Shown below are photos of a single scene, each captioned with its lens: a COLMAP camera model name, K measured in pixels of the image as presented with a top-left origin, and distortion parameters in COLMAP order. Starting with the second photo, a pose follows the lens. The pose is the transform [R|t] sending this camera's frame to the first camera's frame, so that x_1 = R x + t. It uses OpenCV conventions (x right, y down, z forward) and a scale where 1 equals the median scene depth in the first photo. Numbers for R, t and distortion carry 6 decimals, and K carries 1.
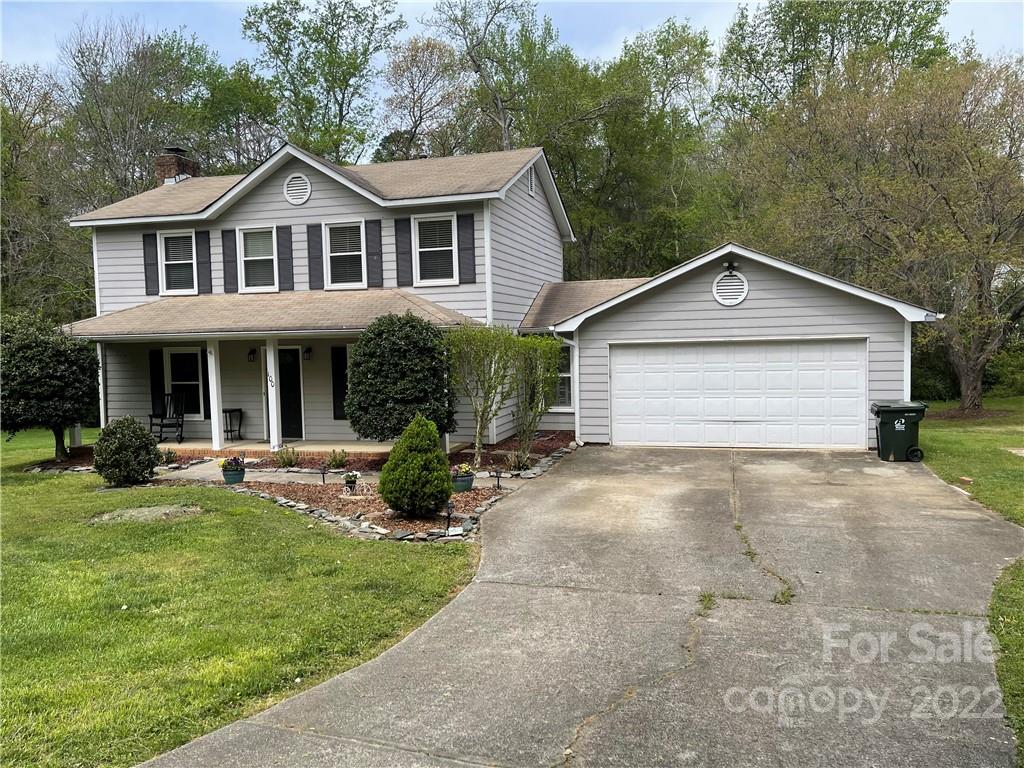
lens RADIAL K [[751.9, 0, 512.0], [0, 751.9, 384.0], [0, 0, 1]] dist [0.070941, -0.112202]
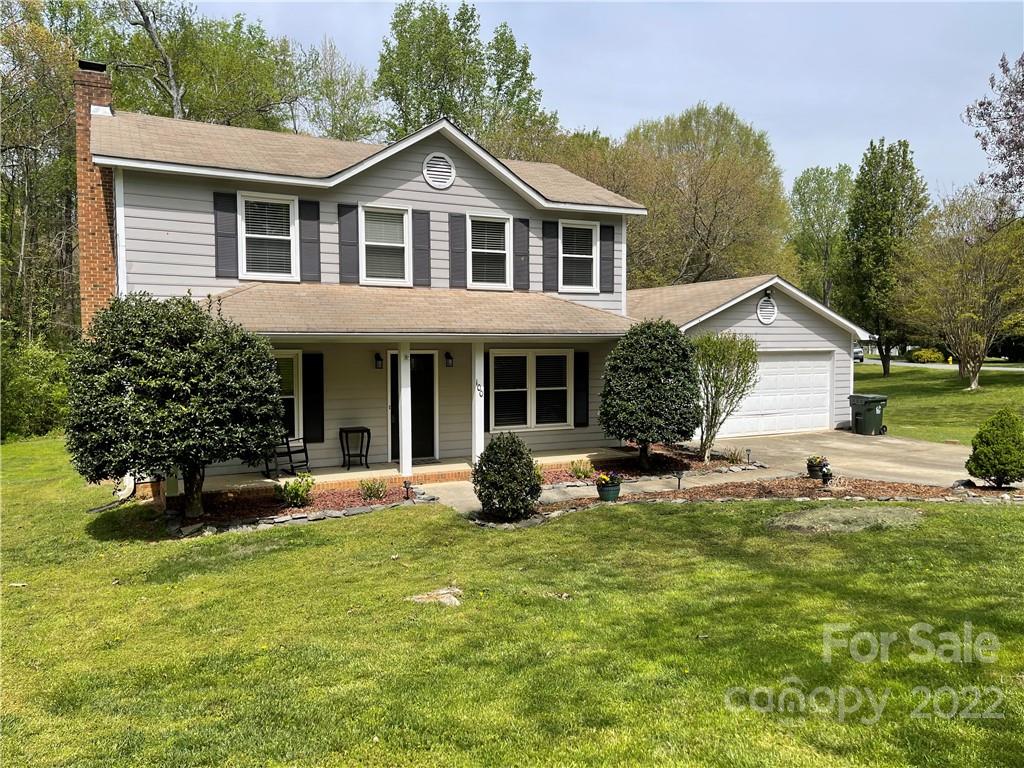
lens RADIAL K [[751.9, 0, 512.0], [0, 751.9, 384.0], [0, 0, 1]] dist [0.070941, -0.112202]
pose [[0.746125, -0.015669, 0.665621, -0.807369], [0.023327, 0.999724, -0.002614, -0.007898], [-0.665397, 0.017477, 0.746285, 0.301327]]
